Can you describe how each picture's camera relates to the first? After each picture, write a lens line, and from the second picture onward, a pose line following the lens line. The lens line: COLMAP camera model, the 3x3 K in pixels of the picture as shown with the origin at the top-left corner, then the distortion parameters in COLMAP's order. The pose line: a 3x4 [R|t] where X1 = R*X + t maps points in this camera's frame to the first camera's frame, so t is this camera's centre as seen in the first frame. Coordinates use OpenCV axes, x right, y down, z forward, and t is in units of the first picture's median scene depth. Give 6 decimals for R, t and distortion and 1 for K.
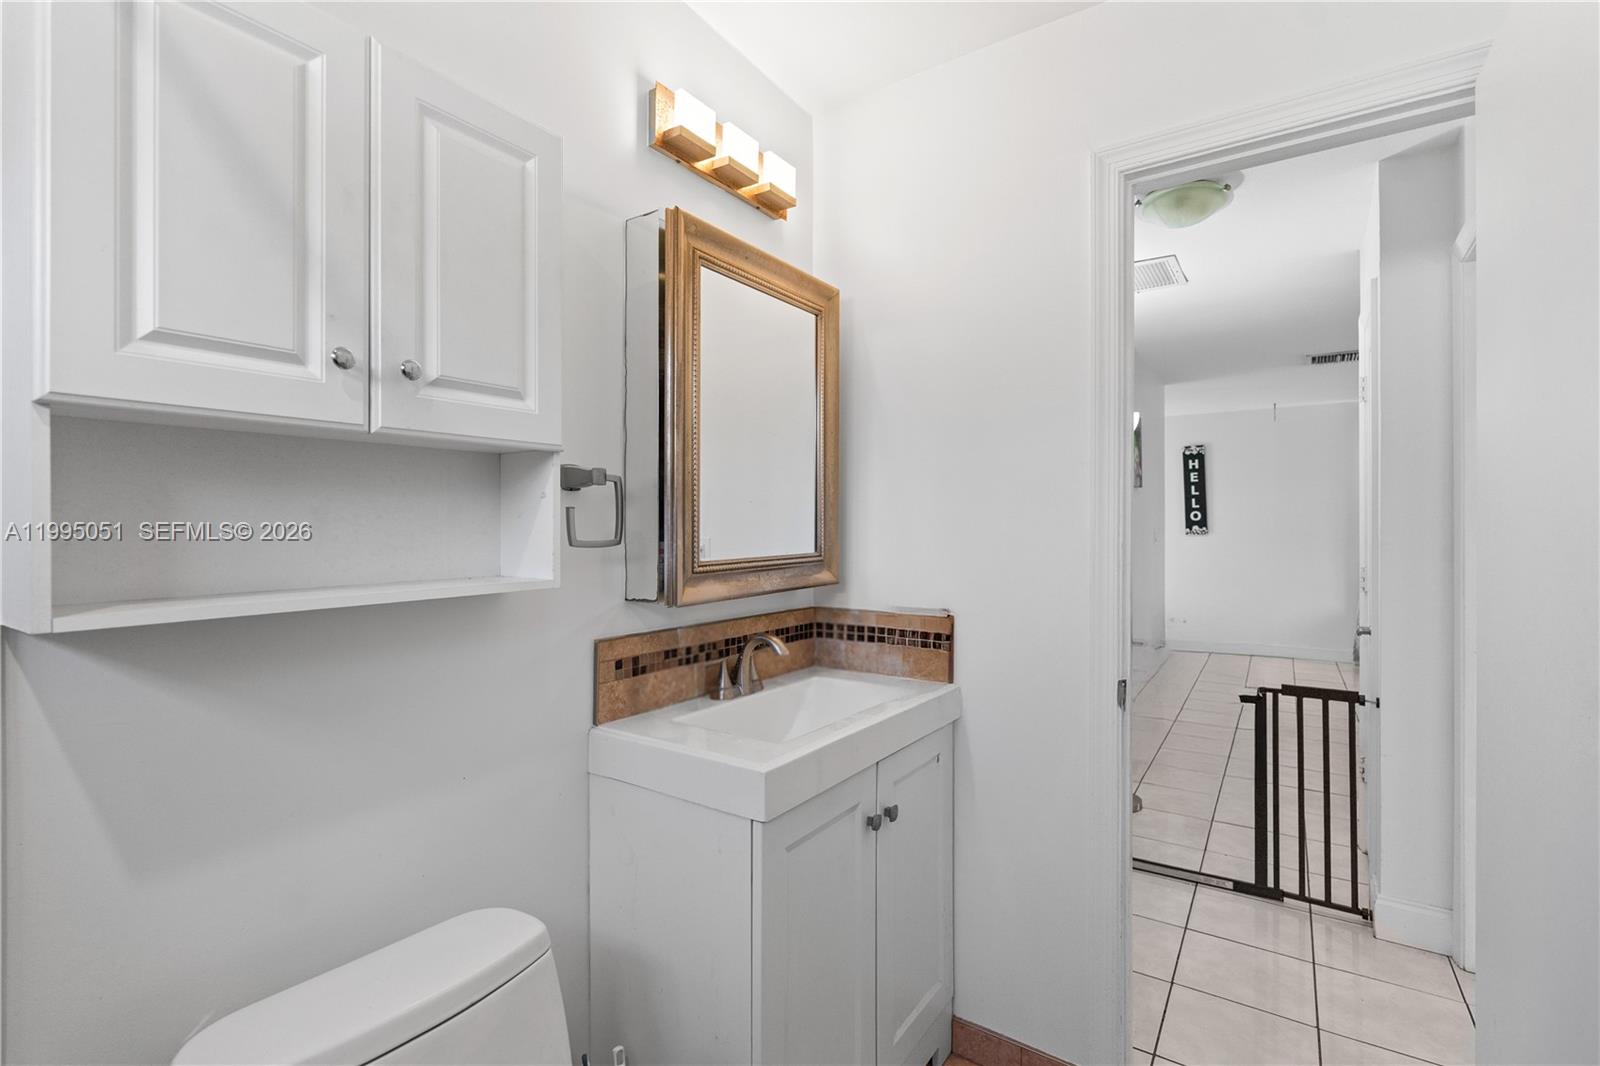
lens RADIAL K [[734.6, 0, 800.0], [0, 734.6, 533.0], [0, 0, 1]] dist [-0.000513, -0.000081]
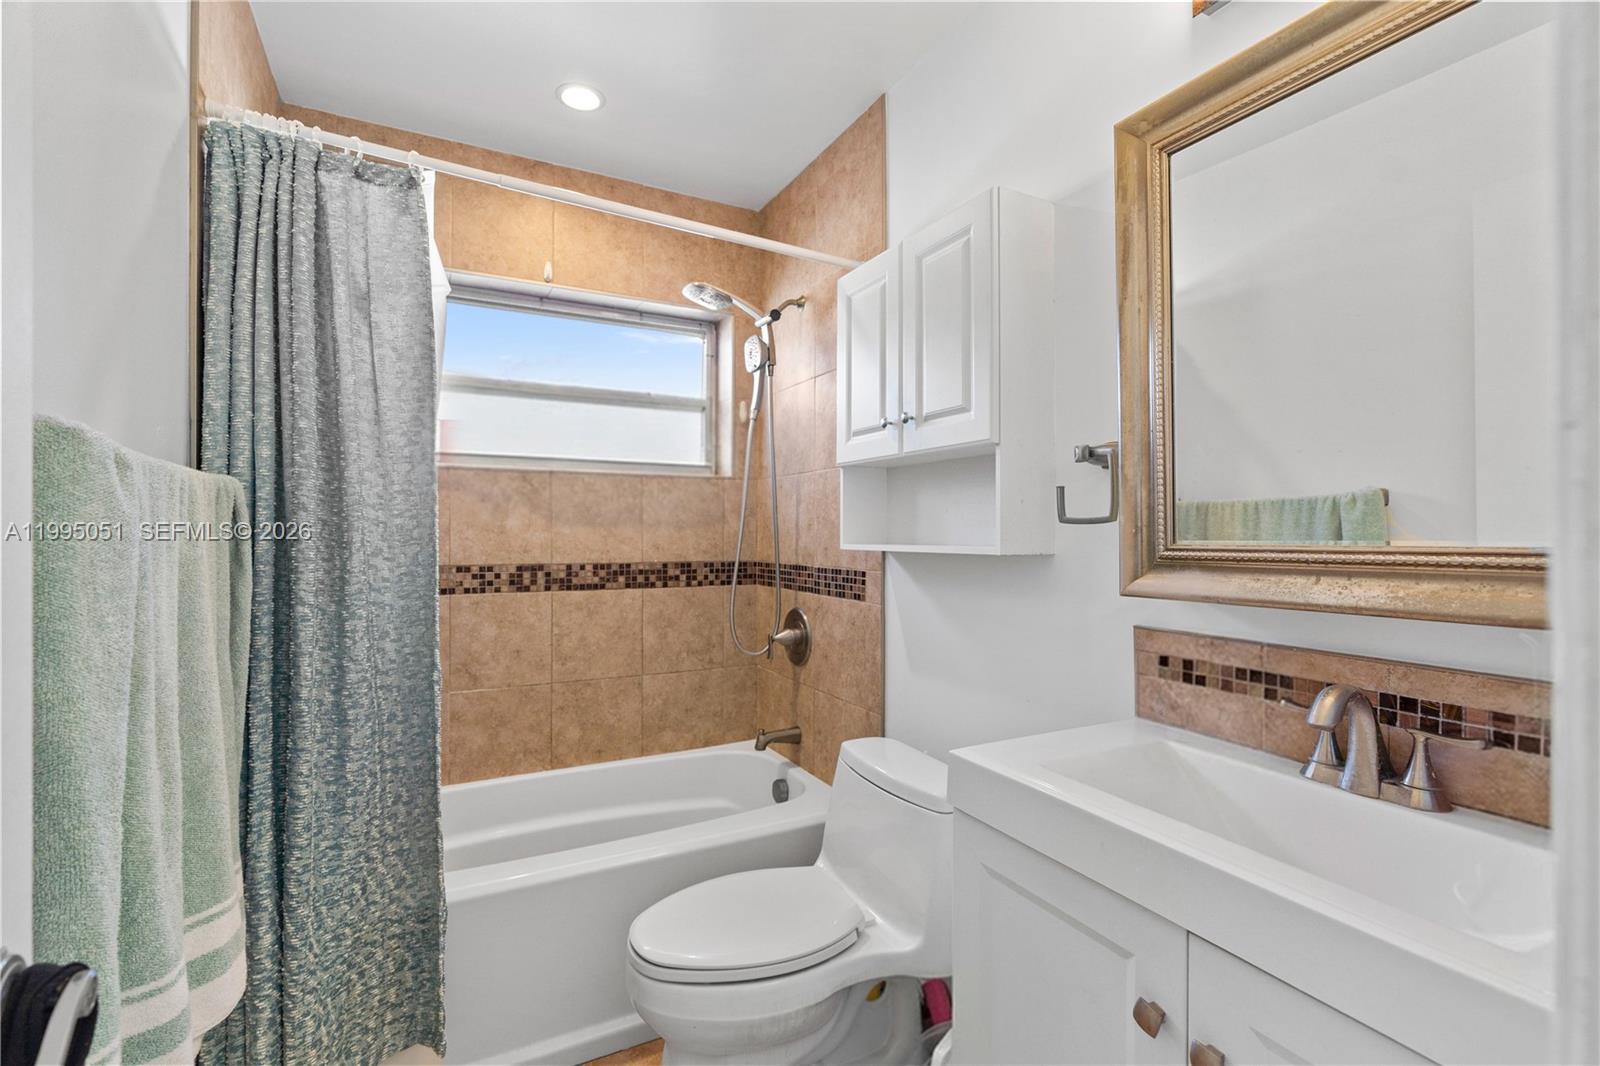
lens RADIAL K [[734.6, 0, 800.0], [0, 734.6, 533.0], [0, 0, 1]] dist [-0.000513, -0.000081]
pose [[-0.465846, 0.002719, -0.884862, 0.731735], [-0.006203, 0.999961, 0.006338, 0.025513], [0.884844, 0.008442, -0.465810, 1.039224]]
